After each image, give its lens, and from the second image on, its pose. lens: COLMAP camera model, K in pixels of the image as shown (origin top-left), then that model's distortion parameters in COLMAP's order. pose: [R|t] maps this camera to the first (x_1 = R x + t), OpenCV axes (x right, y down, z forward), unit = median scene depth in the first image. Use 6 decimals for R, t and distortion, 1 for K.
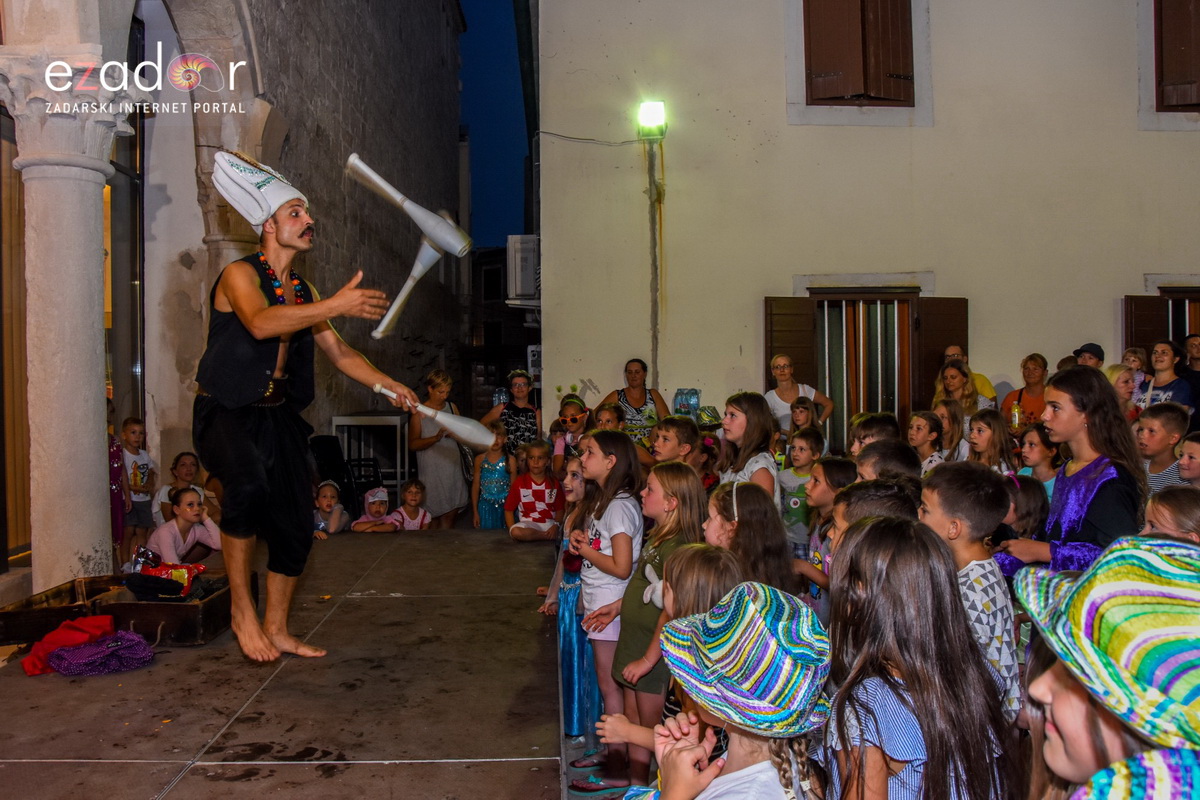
lens RADIAL K [[1066.8, 0, 600.0], [0, 1066.8, 400.0], [0, 0, 1]] dist [-0.092344, 0.124023]
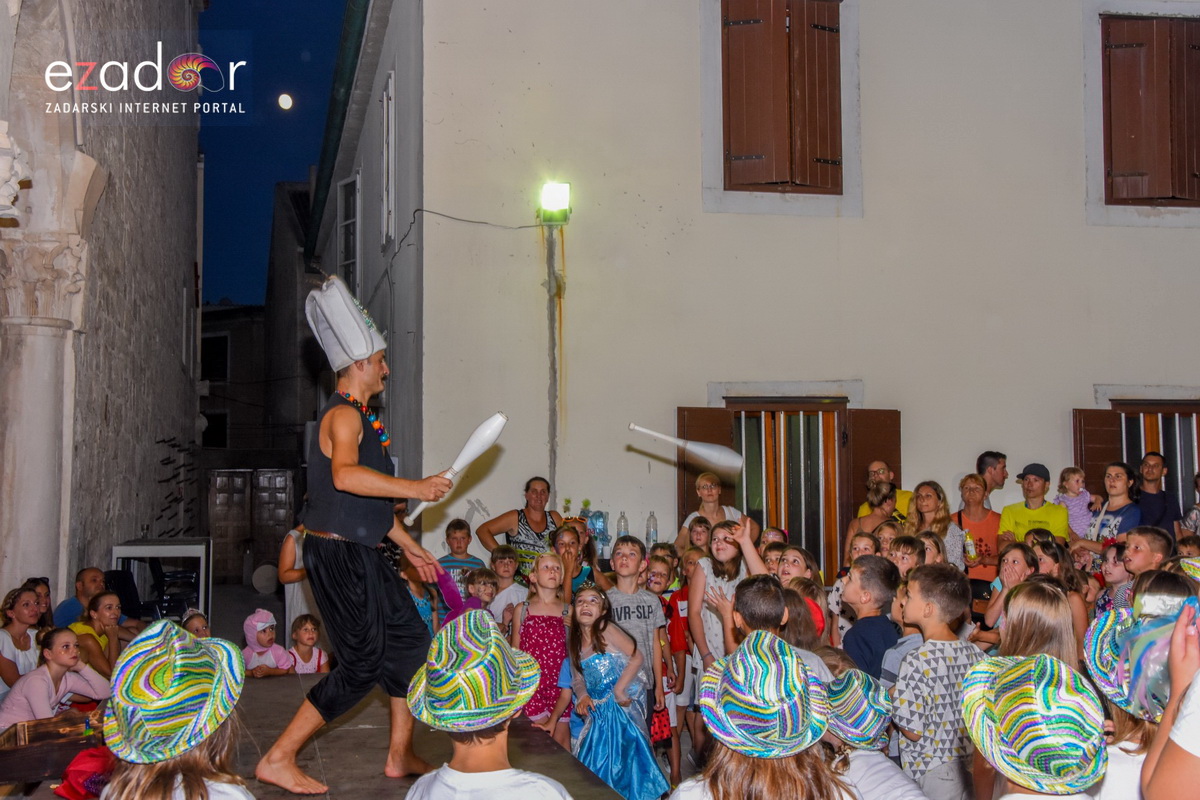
lens RADIAL K [[1465.8, 0, 600.0], [0, 1465.8, 400.0], [0, 0, 1]] dist [0.082228, 0.006774]
pose [[0.989055, 0.020511, 0.146114, -0.084693], [-0.009971, 0.997318, -0.072512, -0.013457], [-0.147209, 0.070261, 0.986607, -0.188742]]
